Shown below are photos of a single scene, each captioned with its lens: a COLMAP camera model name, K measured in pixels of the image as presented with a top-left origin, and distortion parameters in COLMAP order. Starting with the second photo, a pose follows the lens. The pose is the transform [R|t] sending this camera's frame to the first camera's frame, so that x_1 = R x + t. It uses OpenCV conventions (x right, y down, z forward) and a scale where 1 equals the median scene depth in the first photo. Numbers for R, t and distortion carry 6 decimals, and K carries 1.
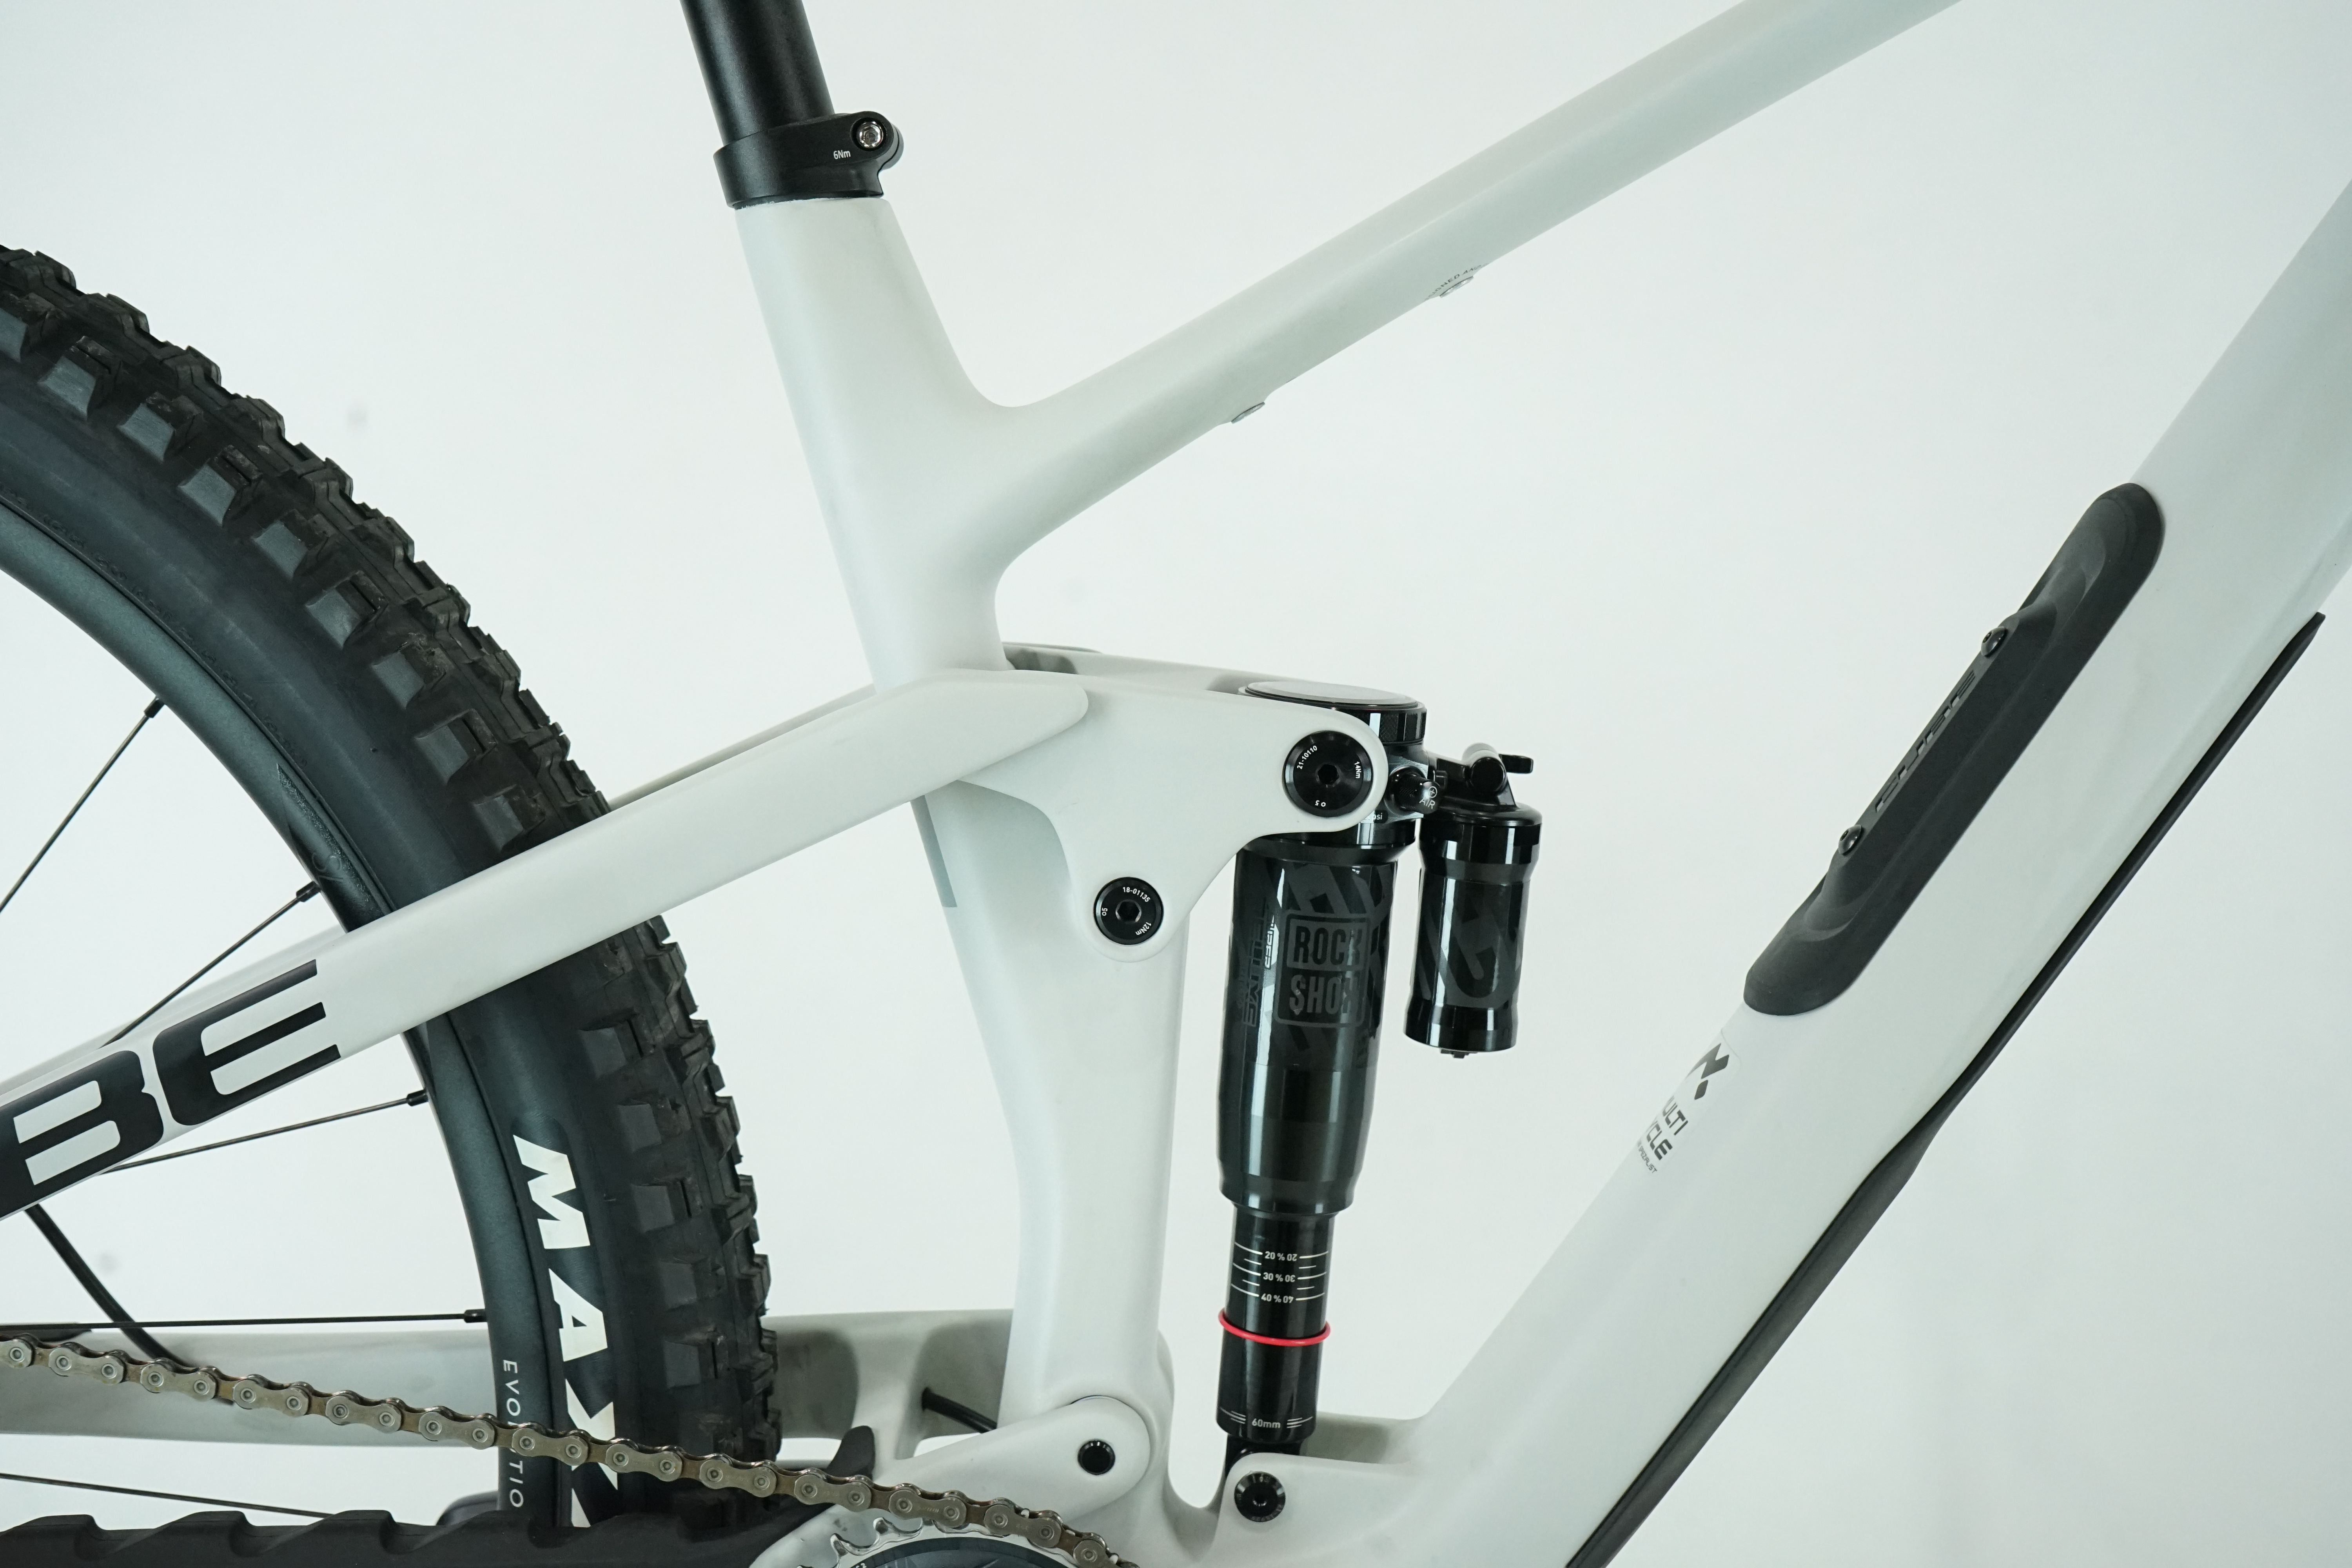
lens RADIAL K [[2581.5, 0, 1176.0], [0, 2581.5, 784.0], [0, 0, 1]] dist [0.013728, -0.002354]
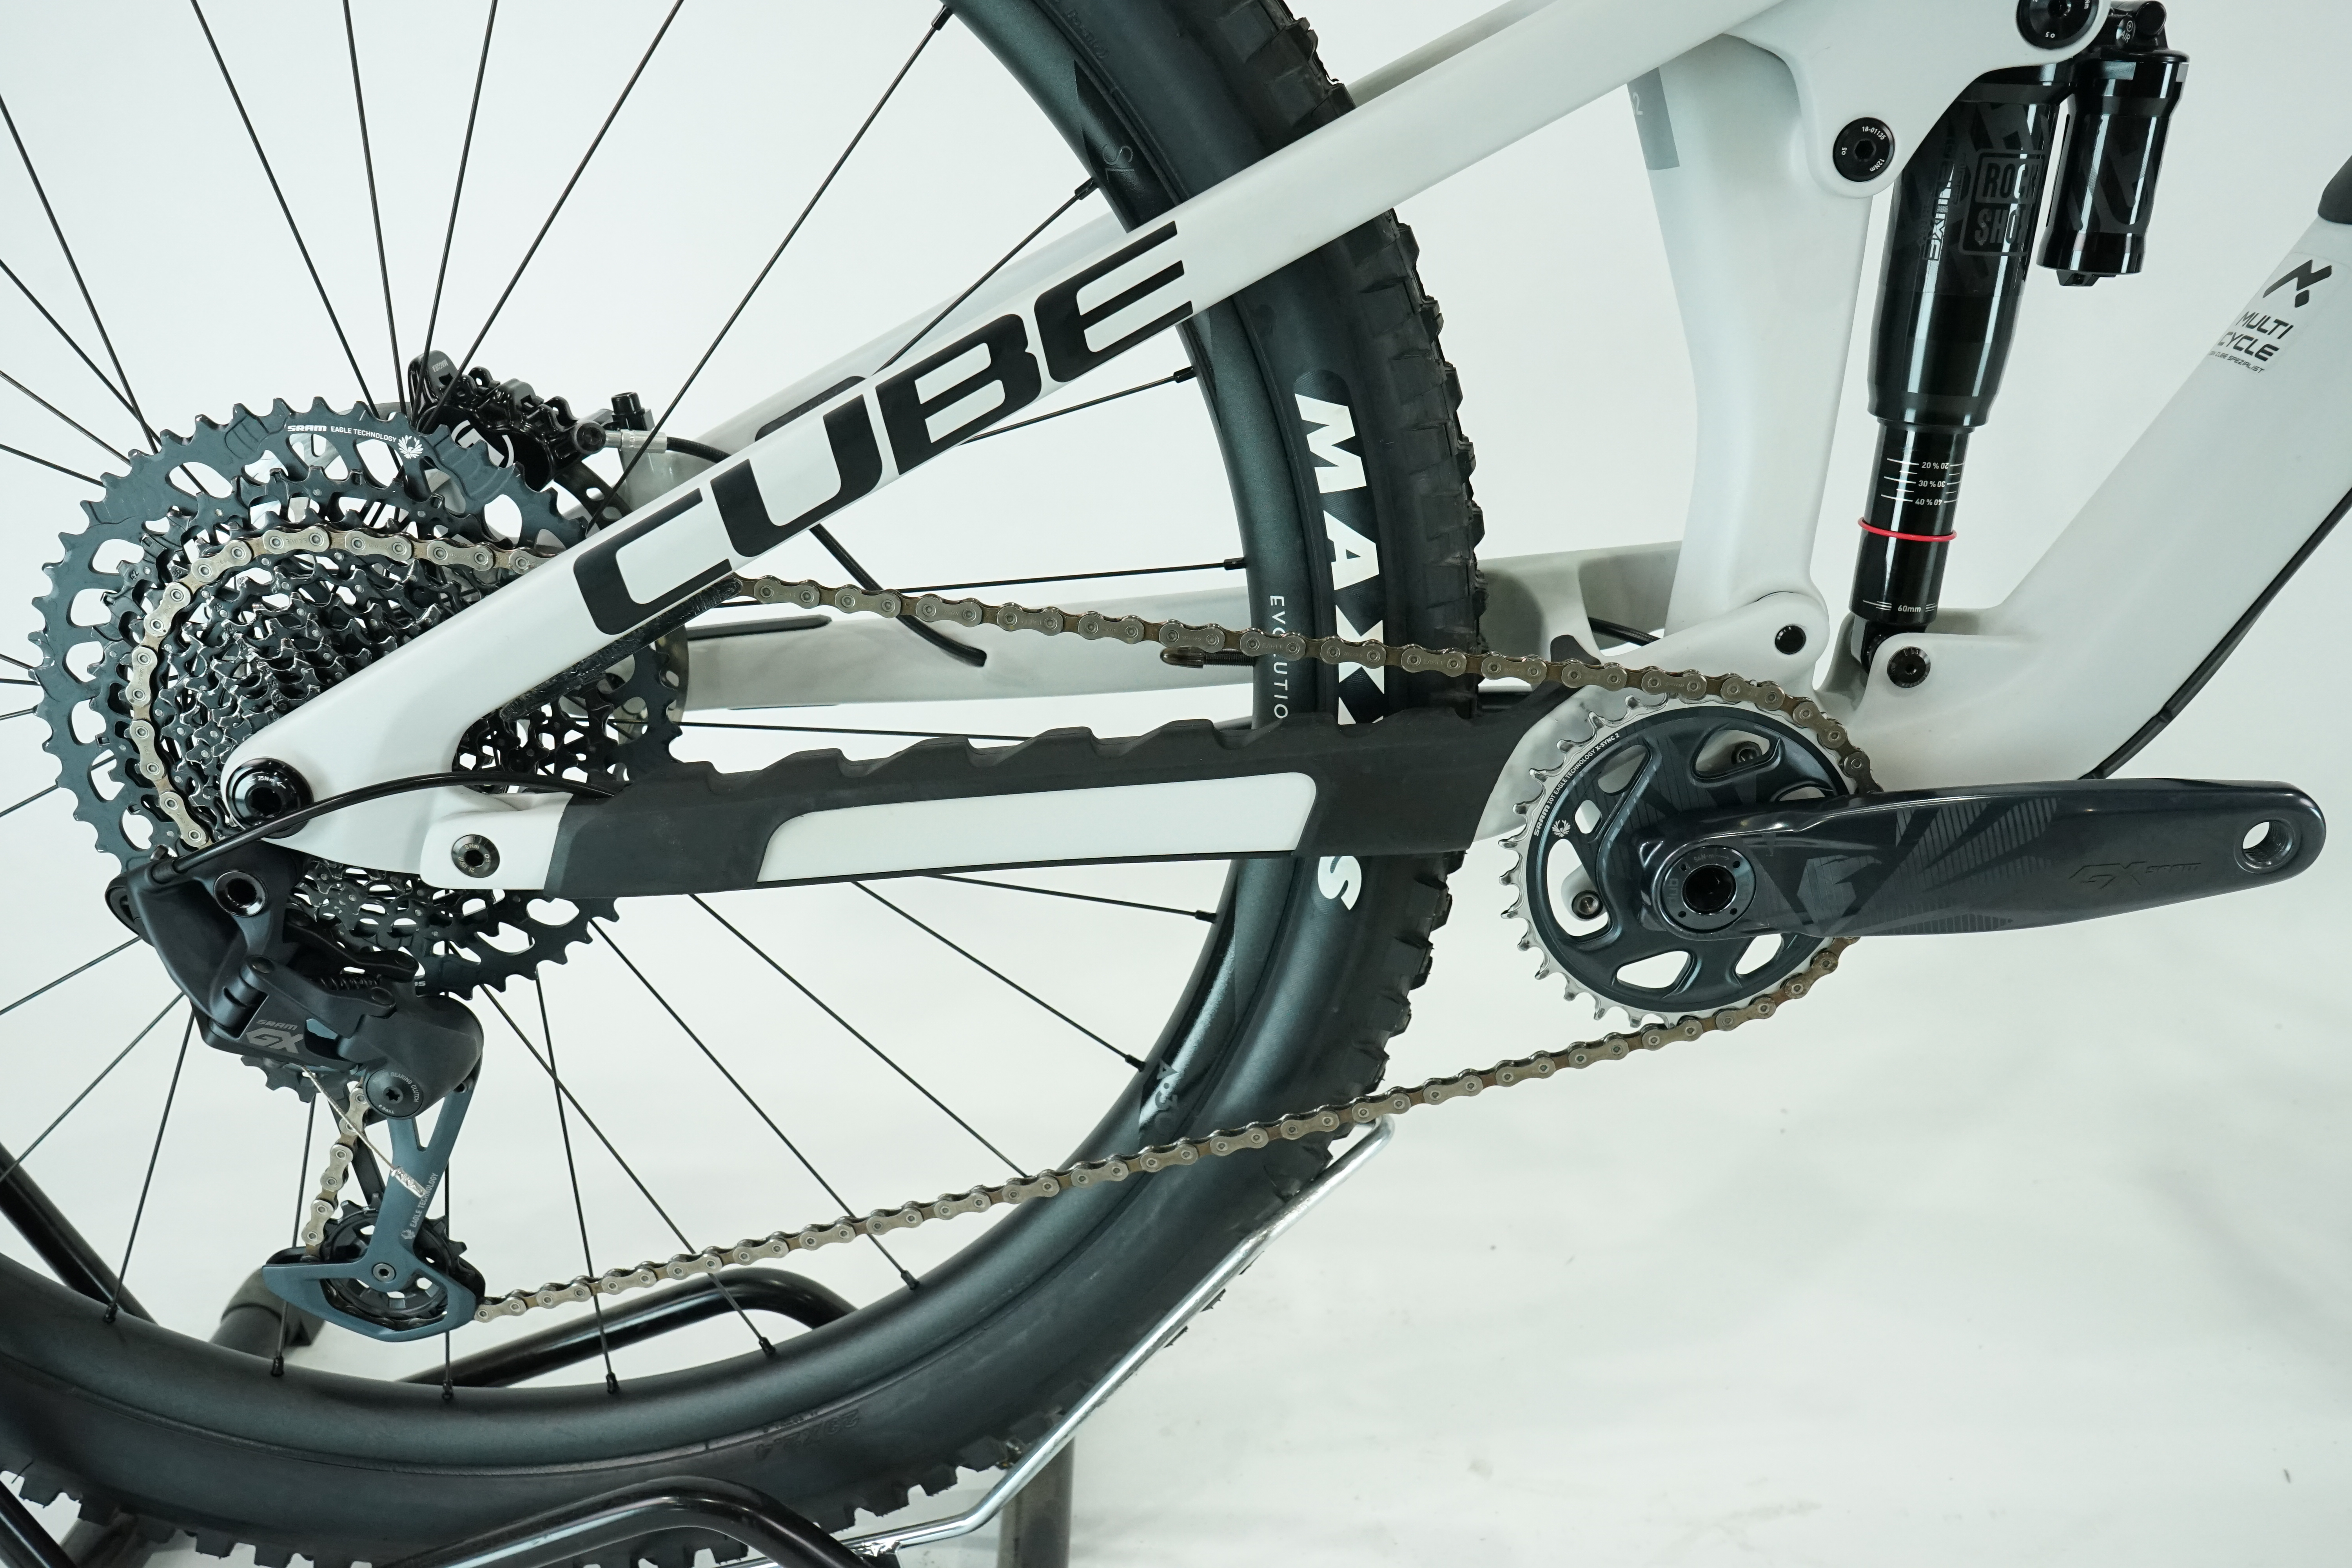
lens RADIAL K [[1905.6, 0, 1176.0], [0, 1905.6, 784.0], [0, 0, 1]] dist [-0.001747, 0.004960]
pose [[0.997156, -0.063602, 0.040435, -0.353632], [0.052742, 0.972129, 0.228436, 0.107953], [-0.053837, -0.225654, 0.972719, 0.138637]]
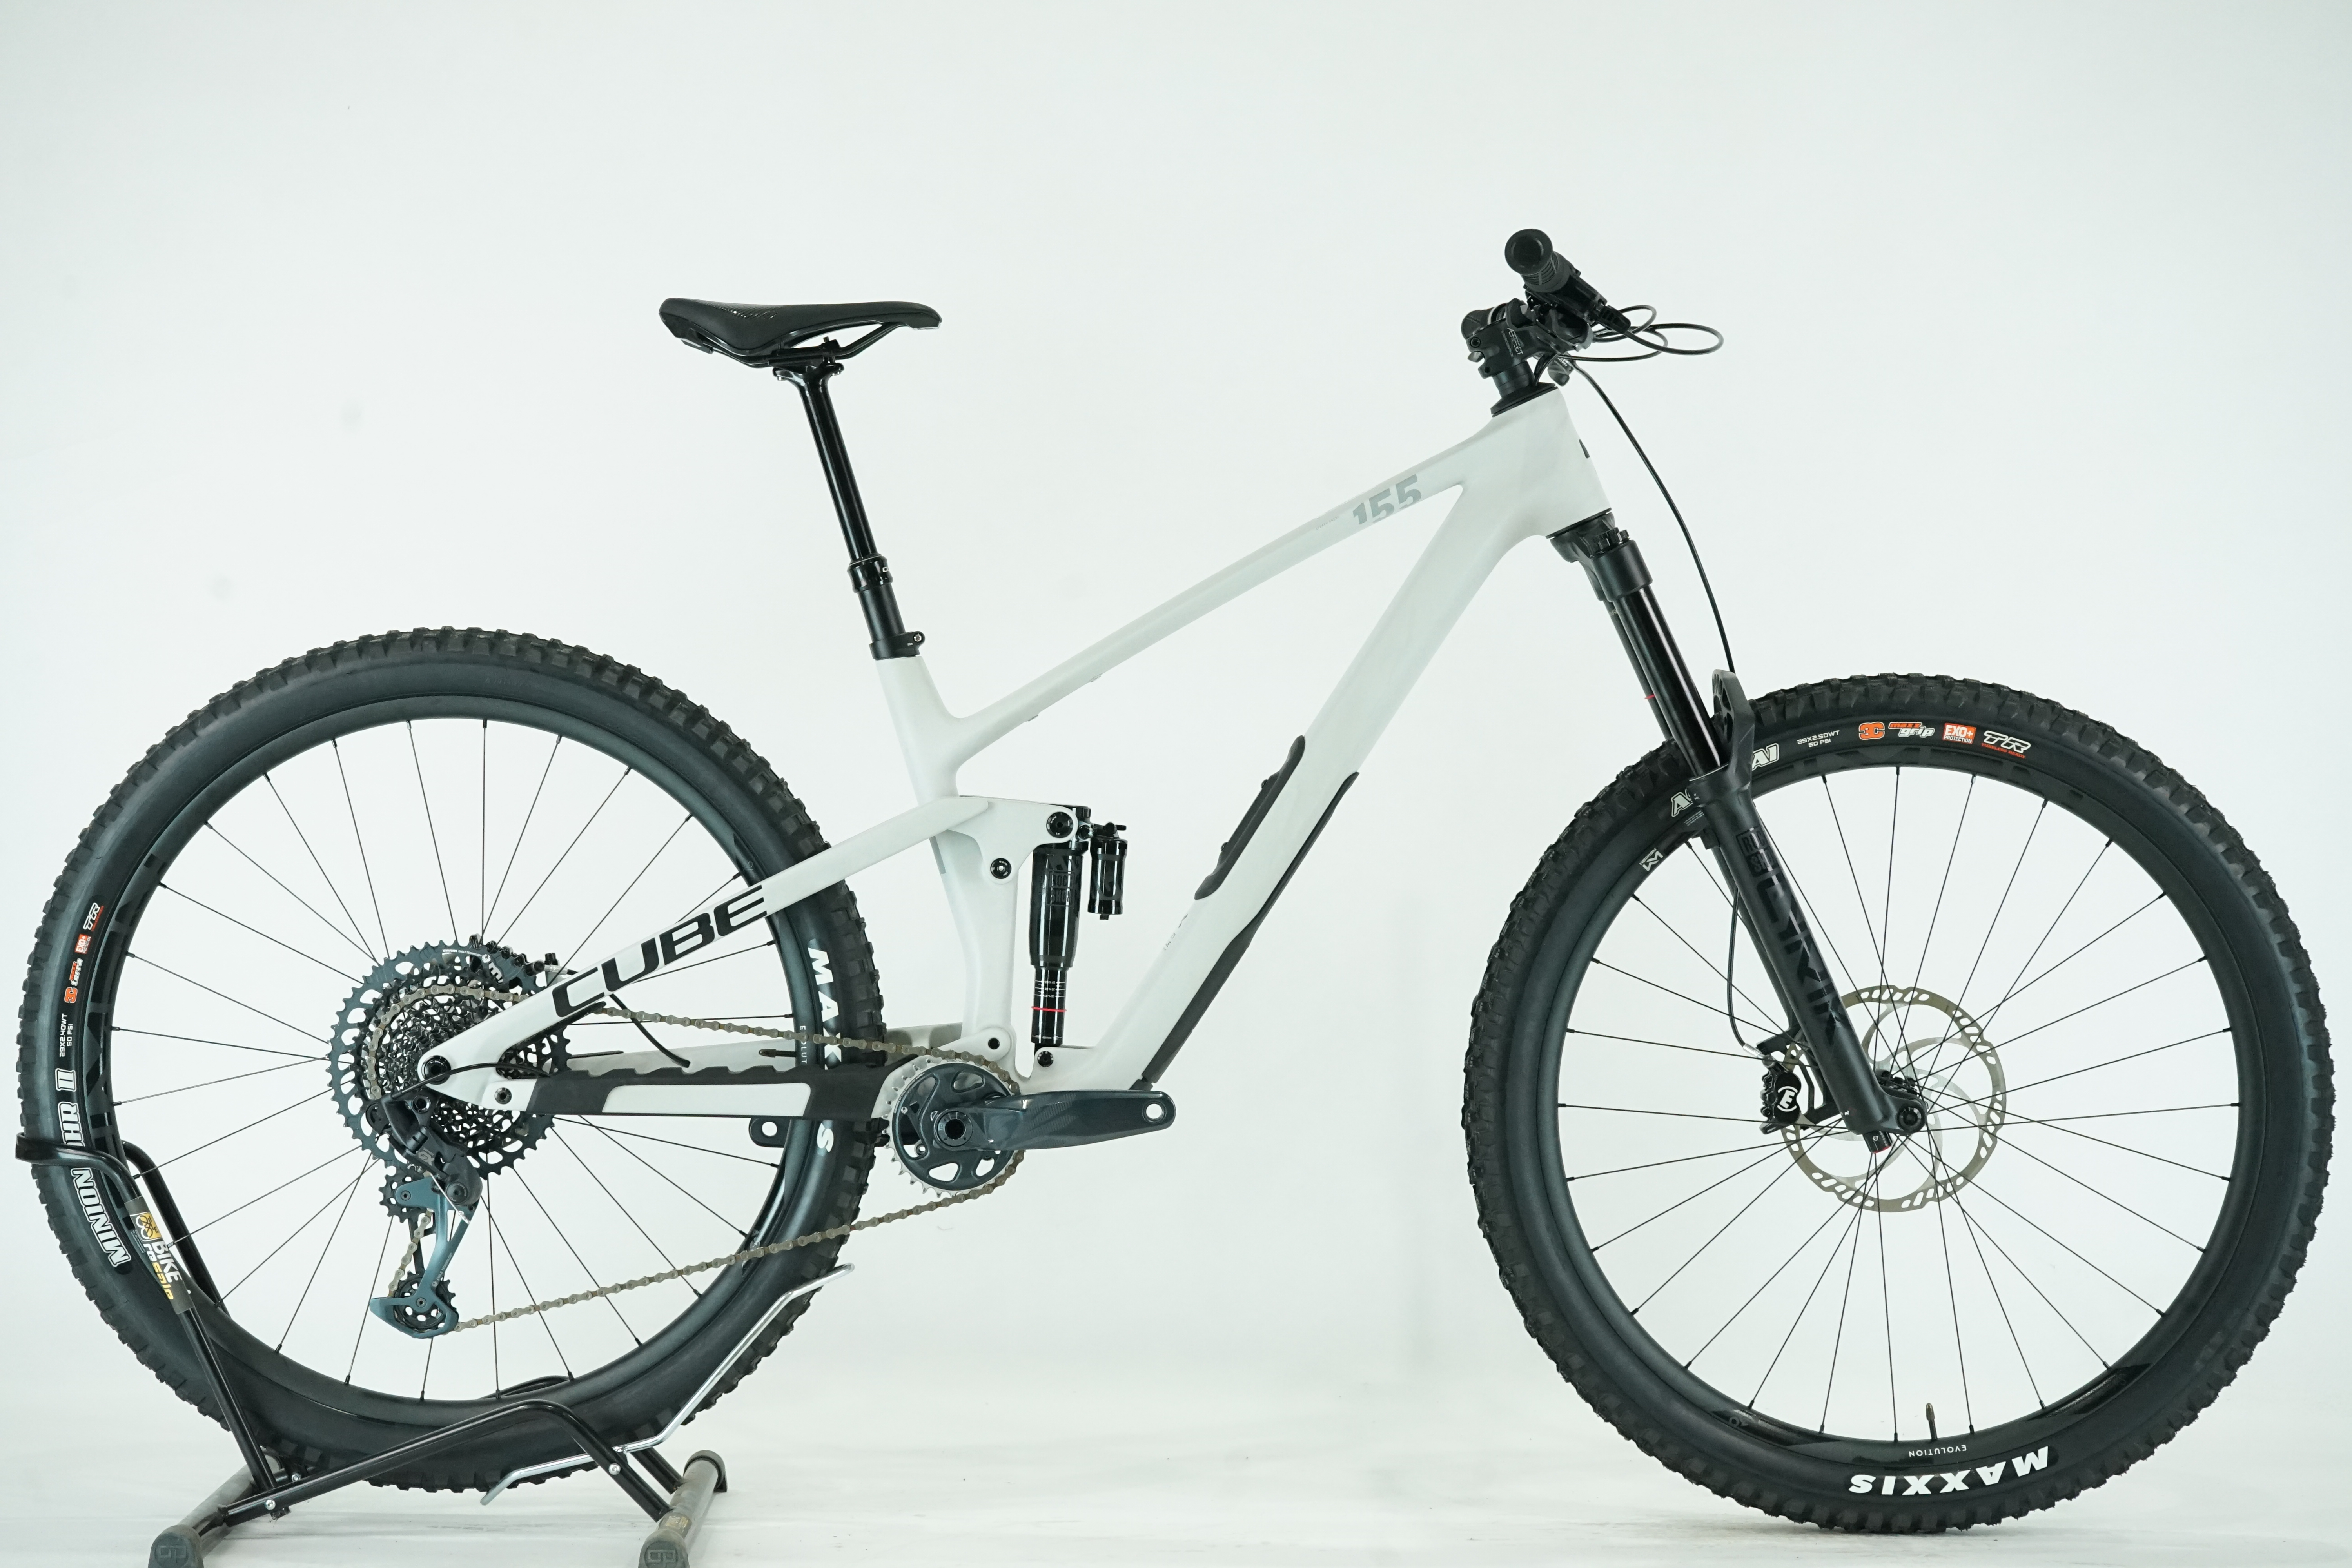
lens RADIAL K [[4037.1, 0, 1176.0], [0, 4037.1, 784.0], [0, 0, 1]] dist [-0.002739, -0.039557]
pose [[0.997333, -0.021077, 0.069874, -0.147254], [0.029505, 0.992106, -0.121882, 0.553725], [-0.066753, 0.123619, 0.990082, -3.967176]]
